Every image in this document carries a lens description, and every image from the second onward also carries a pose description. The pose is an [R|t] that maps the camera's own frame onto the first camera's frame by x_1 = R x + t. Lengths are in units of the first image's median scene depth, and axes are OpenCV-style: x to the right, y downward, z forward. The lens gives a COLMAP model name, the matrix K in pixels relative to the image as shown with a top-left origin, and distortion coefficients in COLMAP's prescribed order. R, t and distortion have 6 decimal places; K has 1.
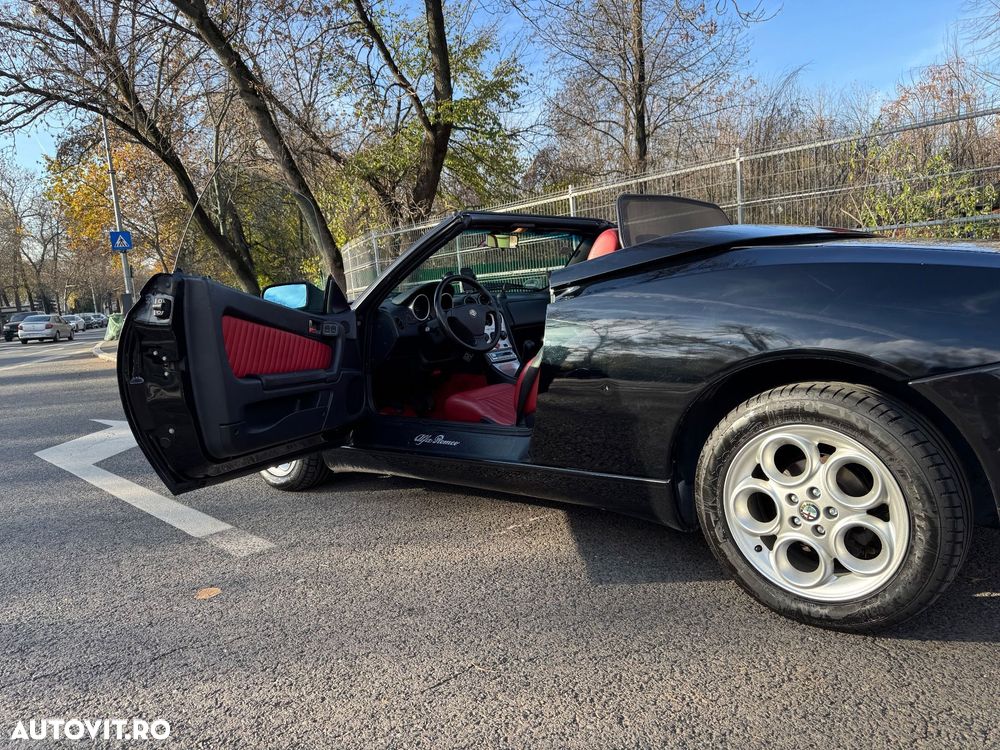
lens RADIAL K [[711.5, 0, 479.9], [0, 711.5, 375.5], [0, 0, 1]] dist [0.051478, -0.115529]
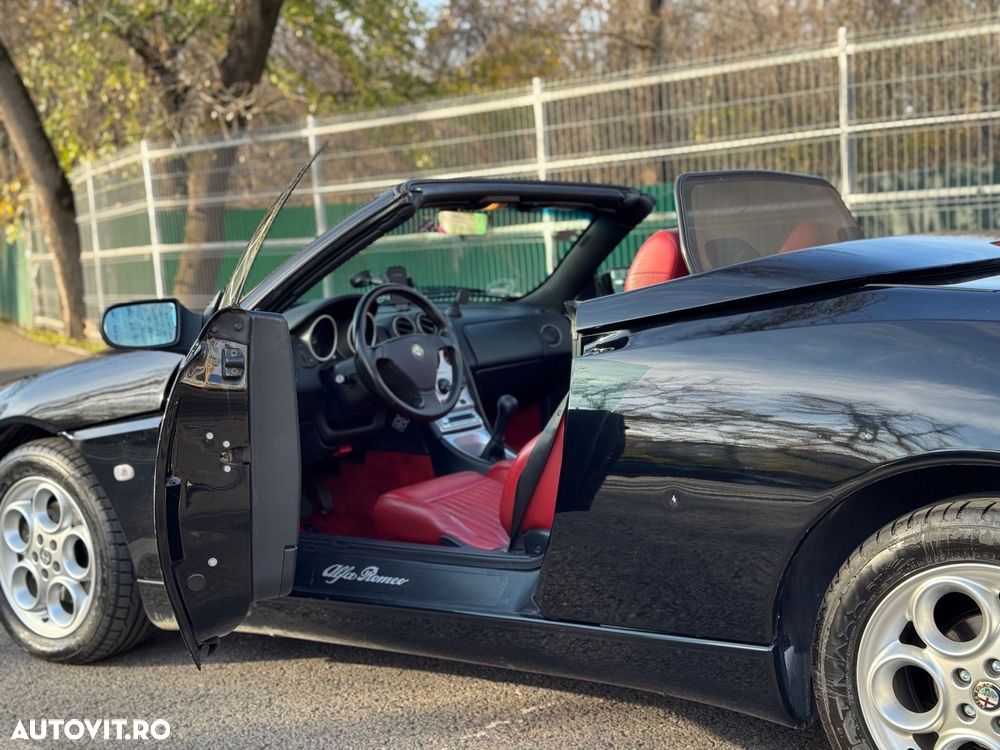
lens RADIAL K [[1417.4, 0, 480.8], [0, 1417.4, 378.0], [0, 0, 1]] dist [0.127940, -0.273596]
pose [[0.994047, 0.011312, 0.108362, -0.105405], [-0.008365, 0.999584, -0.027607, -0.043580], [-0.108630, 0.026536, 0.993728, -0.191301]]
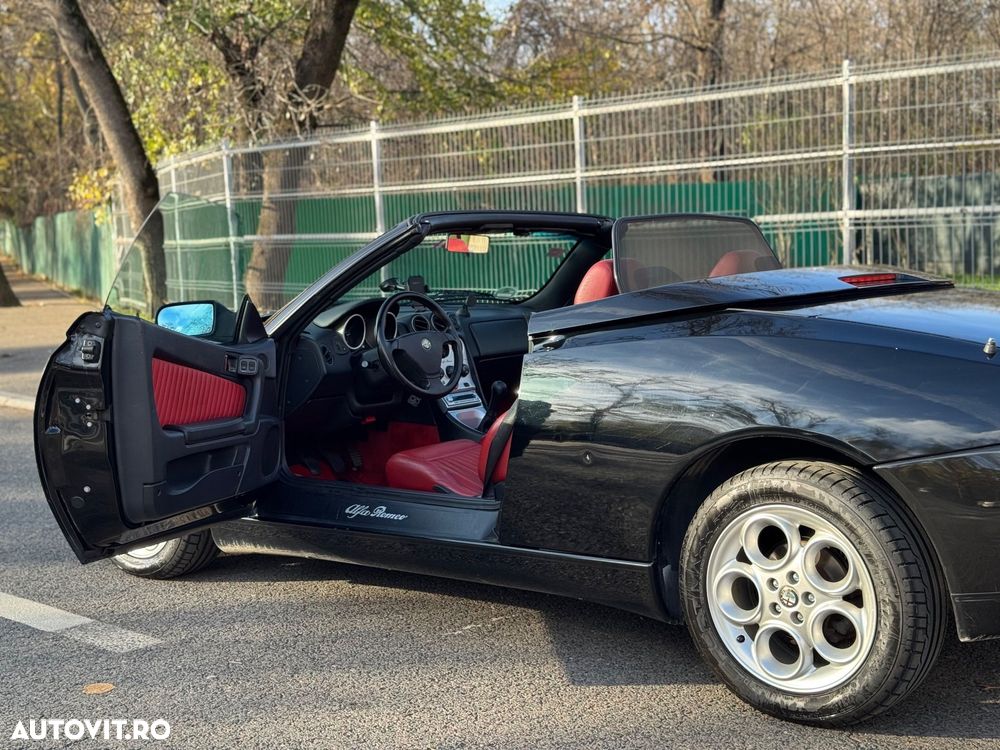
lens RADIAL K [[1417.4, 0, 480.8], [0, 1417.4, 378.0], [0, 0, 1]] dist [0.127940, -0.273596]
pose [[0.997463, 0.039014, 0.059547, -0.050240], [-0.038102, 0.999140, -0.016362, -0.038202], [-0.060134, 0.014052, 0.998091, -0.614929]]
